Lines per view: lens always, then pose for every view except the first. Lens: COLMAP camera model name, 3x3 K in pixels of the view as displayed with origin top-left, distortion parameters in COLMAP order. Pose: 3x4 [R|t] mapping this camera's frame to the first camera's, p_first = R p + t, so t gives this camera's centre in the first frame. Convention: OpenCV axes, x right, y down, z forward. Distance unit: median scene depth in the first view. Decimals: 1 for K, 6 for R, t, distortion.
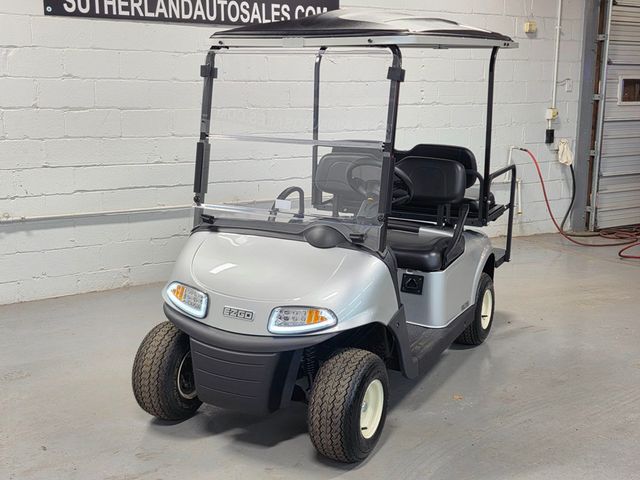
lens RADIAL K [[758.1, 0, 320.0], [0, 758.1, 240.0], [0, 0, 1]] dist [0.063046, -0.030962]
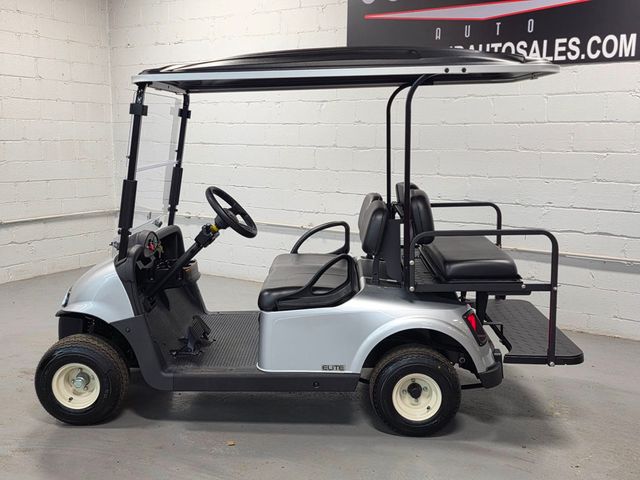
lens RADIAL K [[691.3, 0, 320.0], [0, 691.3, 240.0], [0, 0, 1]] dist [0.147015, -0.273400]
pose [[0.420695, 0.135630, -0.897006, 0.717857], [-0.184952, 0.980818, 0.061561, -0.085188], [0.888149, 0.140005, 0.437710, 0.484460]]
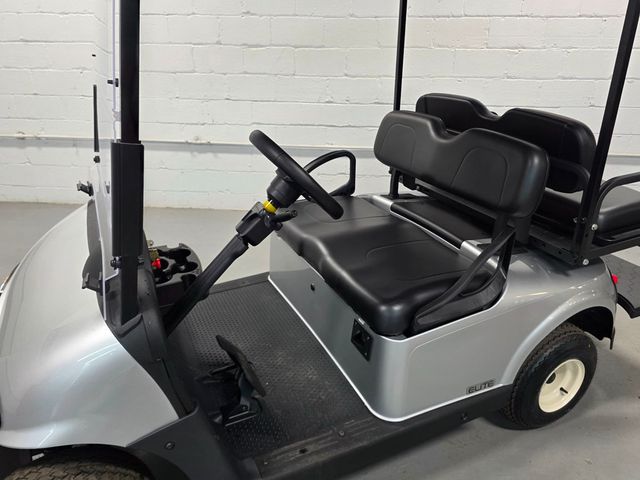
lens RADIAL K [[475.4, 0, 325.0], [0, 475.4, 245.8], [0, 0, 1]] dist [0.046105, -0.044201]
pose [[0.794975, 0.246021, -0.554517, 0.221150], [-0.123545, 0.960576, 0.249058, -0.083689], [0.593929, -0.129487, 0.794028, 0.499801]]
